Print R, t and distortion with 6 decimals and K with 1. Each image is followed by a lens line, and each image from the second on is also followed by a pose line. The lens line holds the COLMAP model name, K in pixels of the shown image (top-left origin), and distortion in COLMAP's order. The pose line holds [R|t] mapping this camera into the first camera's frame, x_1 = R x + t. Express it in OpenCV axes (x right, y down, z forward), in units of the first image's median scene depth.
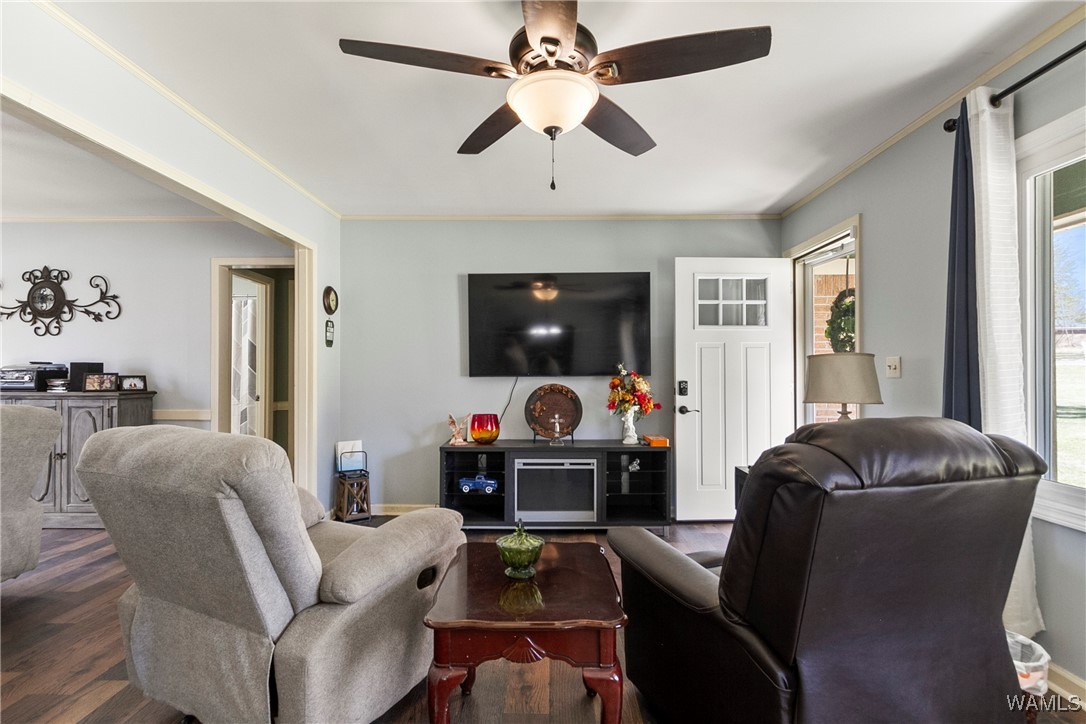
lens RADIAL K [[520.2, 0, 538.0], [0, 520.2, 366.4], [0, 0, 1]] dist [0.014786, -0.000042]
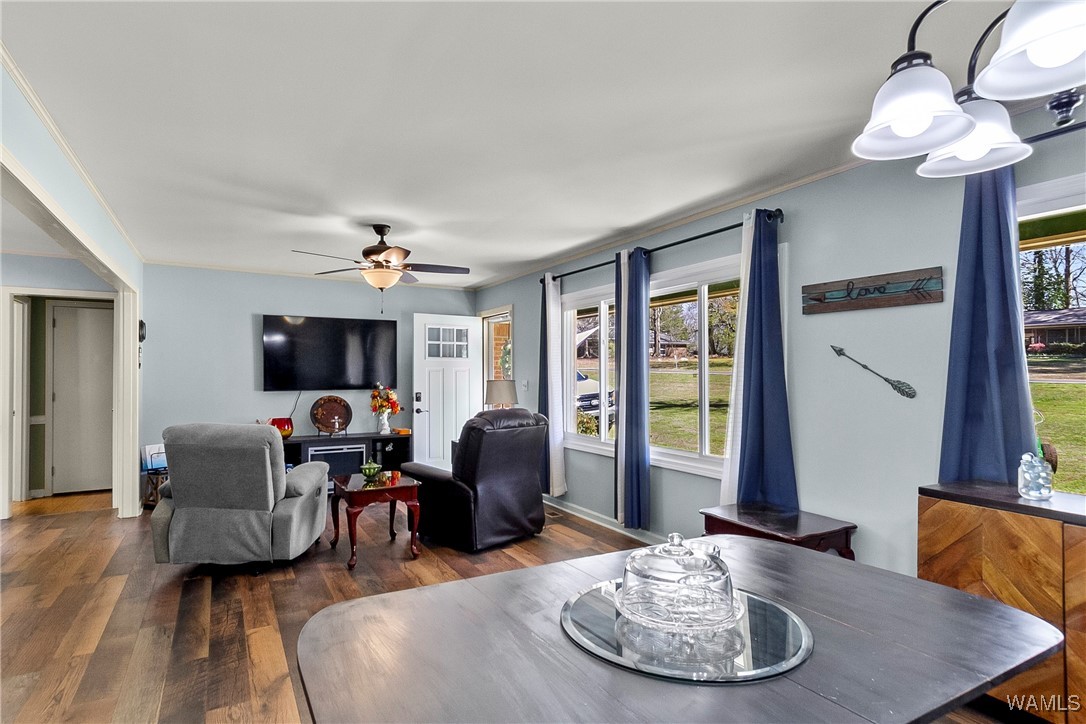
lens RADIAL K [[574.6, 0, 541.5], [0, 574.6, 368.9], [0, 0, 1]] dist [0.002665, 0.000701]
pose [[0.855587, 0.006814, 0.517614, -0.304487], [-0.008069, 0.999967, 0.000174, -0.046731], [-0.517596, -0.004325, 0.855614, -0.682148]]
